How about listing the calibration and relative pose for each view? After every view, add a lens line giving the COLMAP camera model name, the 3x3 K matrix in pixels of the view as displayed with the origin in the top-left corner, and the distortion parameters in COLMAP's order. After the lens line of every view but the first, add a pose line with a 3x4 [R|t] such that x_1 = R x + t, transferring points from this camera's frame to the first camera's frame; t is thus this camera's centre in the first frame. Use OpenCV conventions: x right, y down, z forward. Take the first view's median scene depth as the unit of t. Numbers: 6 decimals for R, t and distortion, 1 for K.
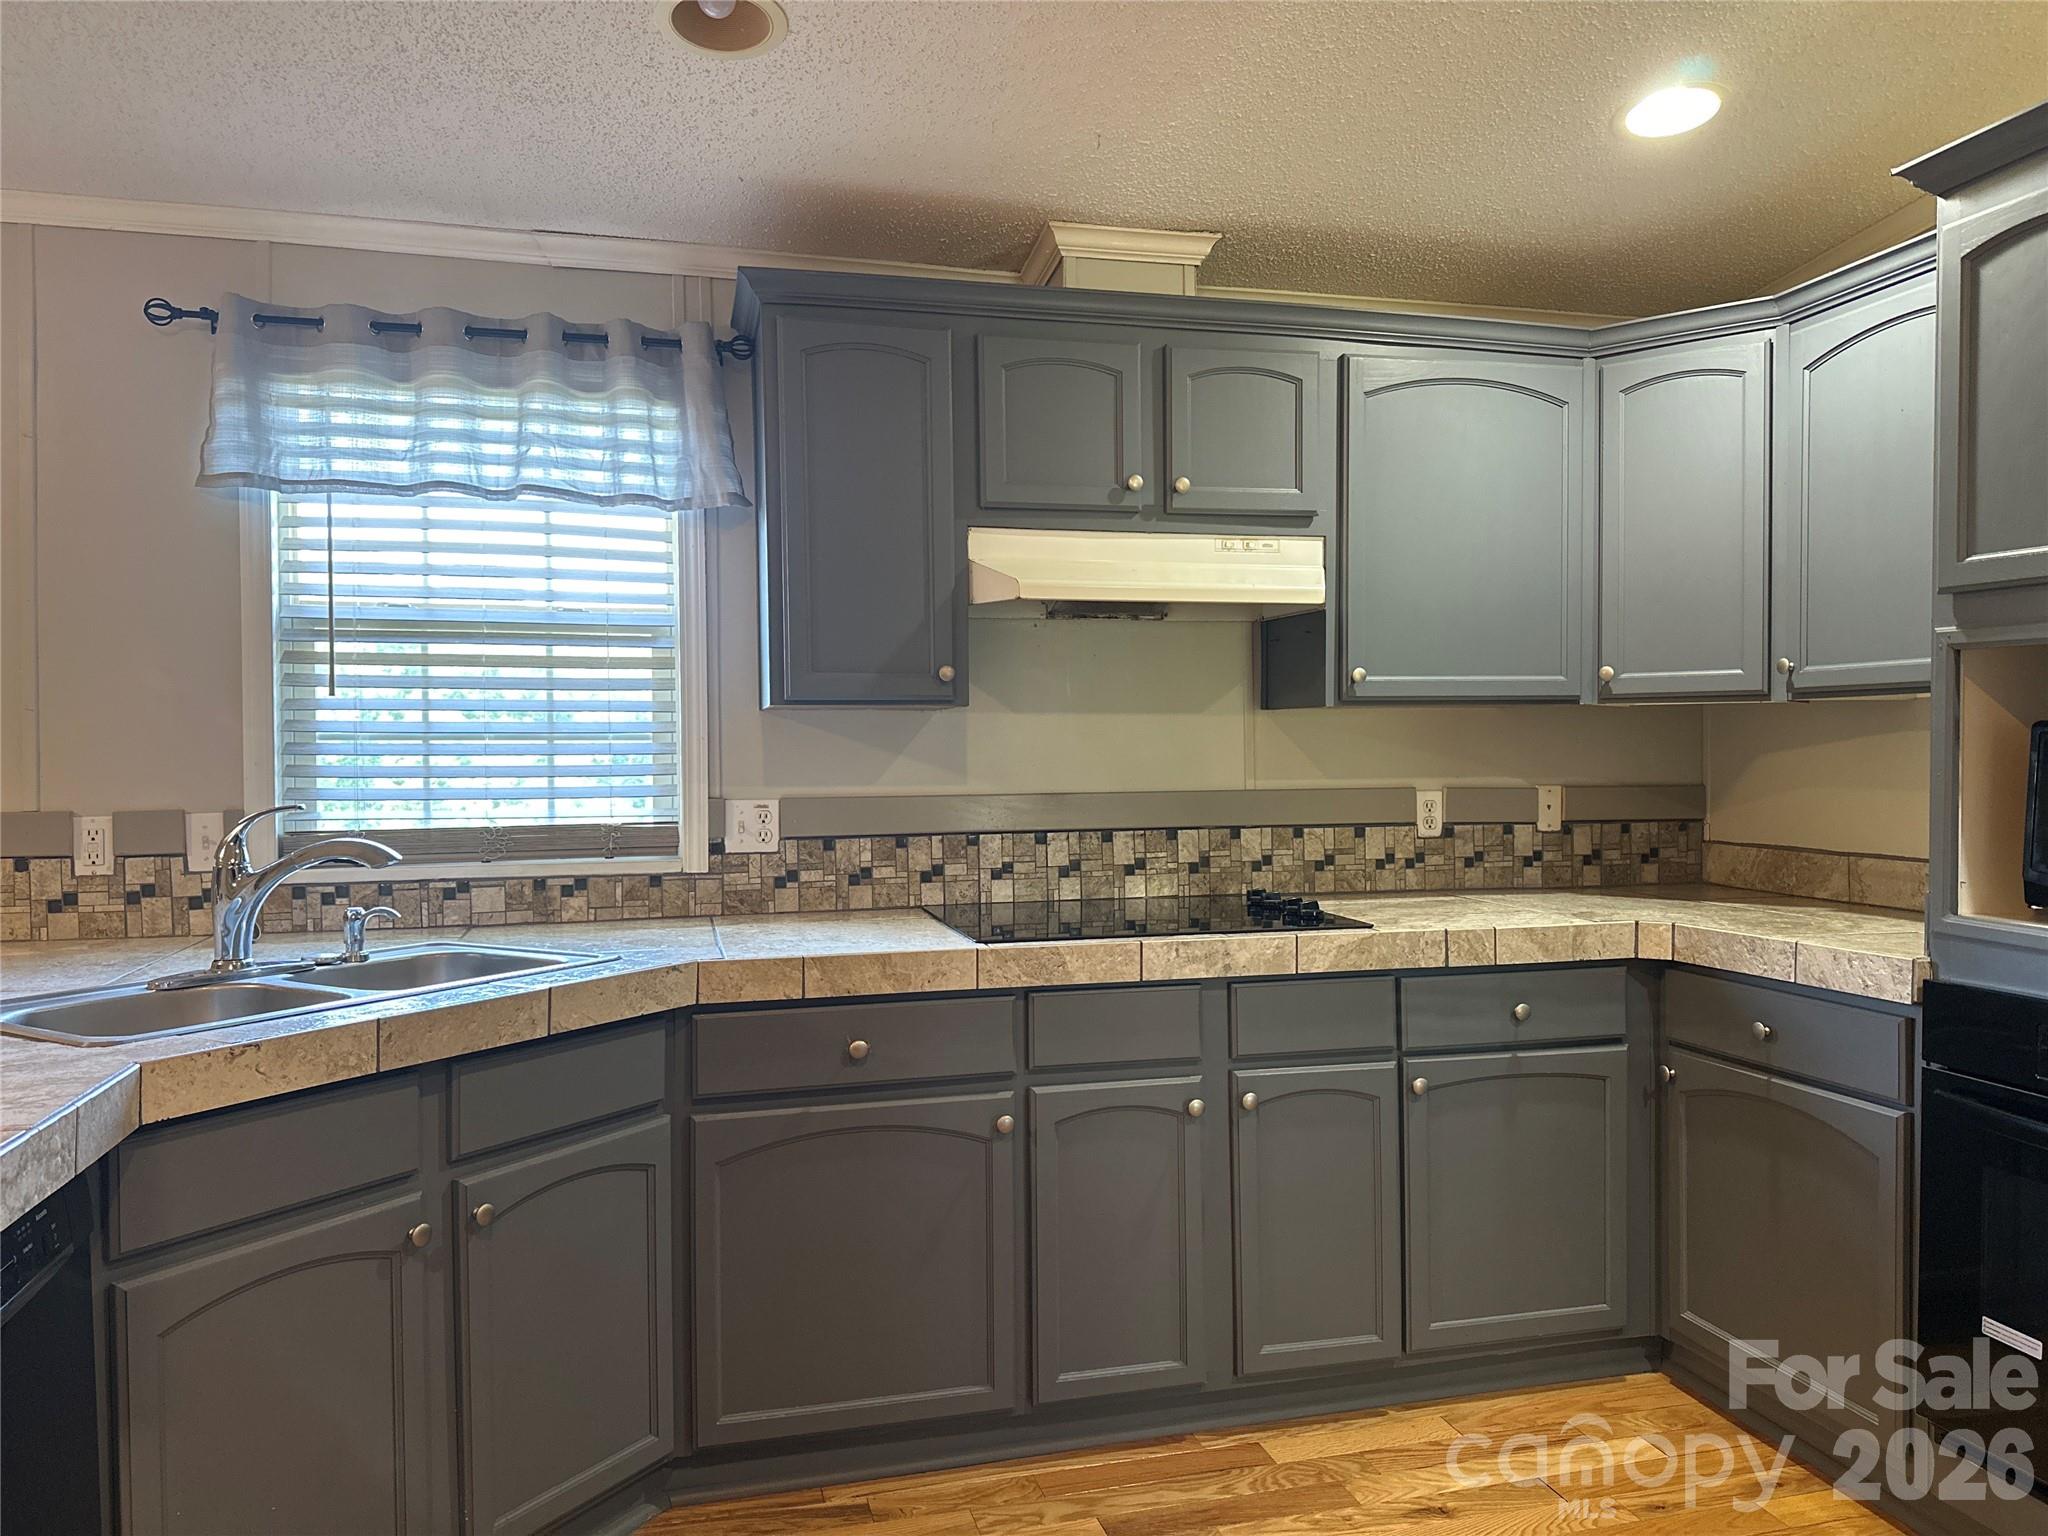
lens RADIAL K [[1433.6, 0, 1023.5], [0, 1433.6, 769.9], [0, 0, 1]] dist [0.062934, -0.088074]
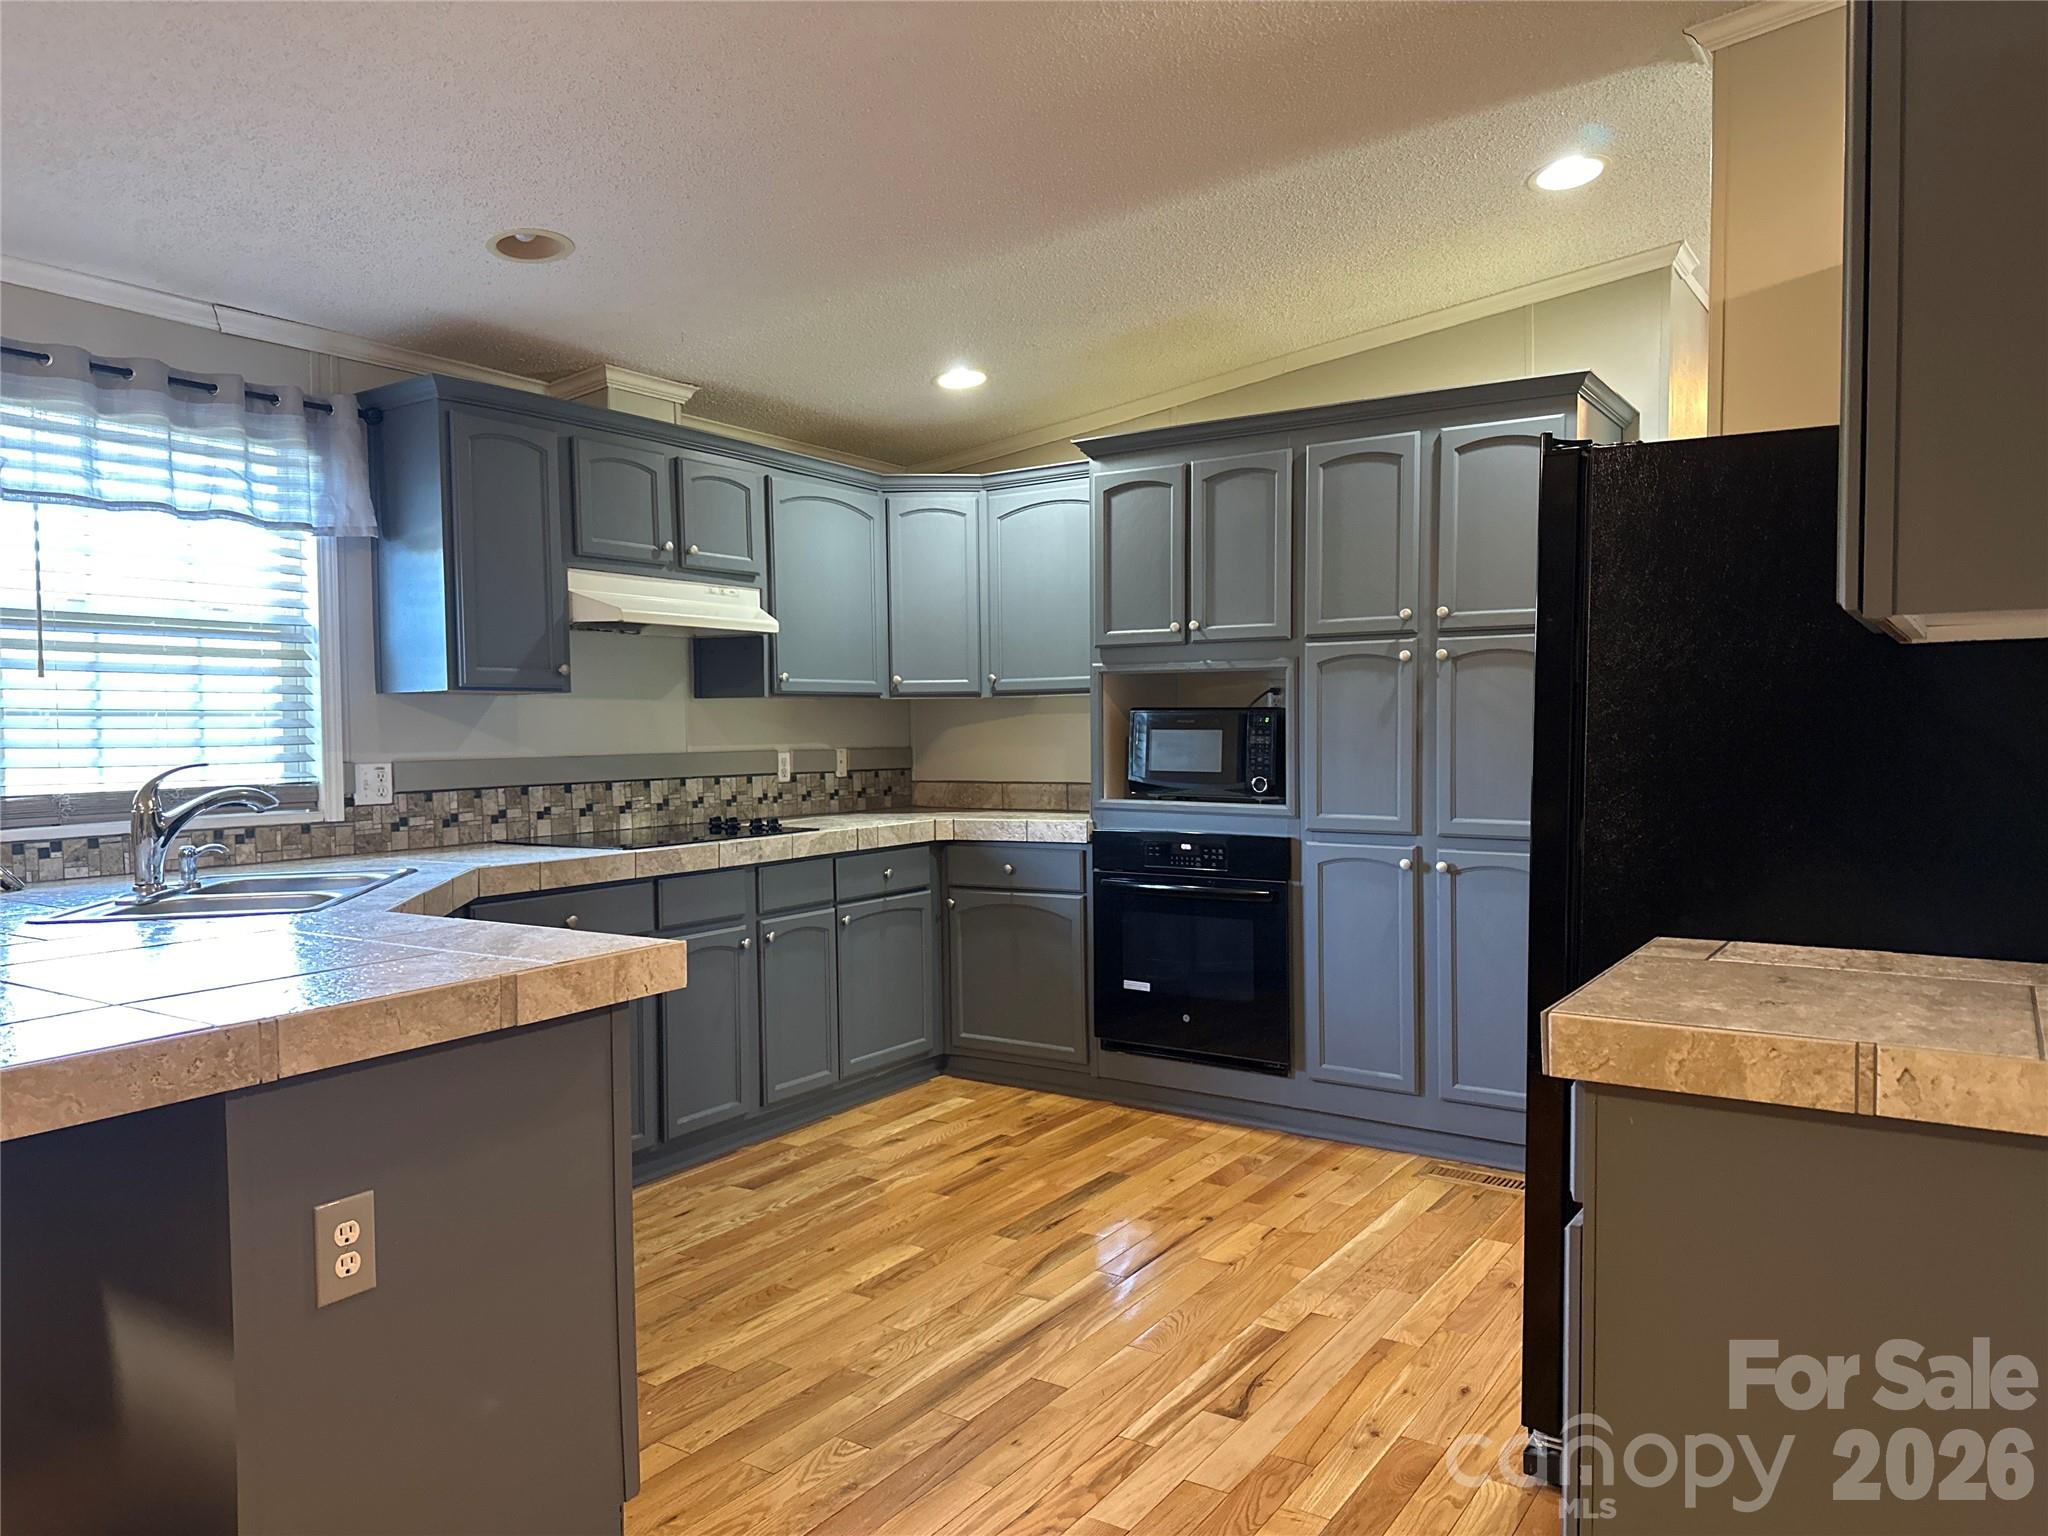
lens RADIAL K [[1433.6, 0, 1044.2], [0, 1433.6, 763.1], [0, 0, 1]] dist [0.062934, -0.088074]
pose [[0.733501, -0.019386, 0.679412, -0.657421], [0.018876, 0.999789, 0.008149, 0.022078], [-0.679426, 0.006847, 0.733712, -0.376678]]
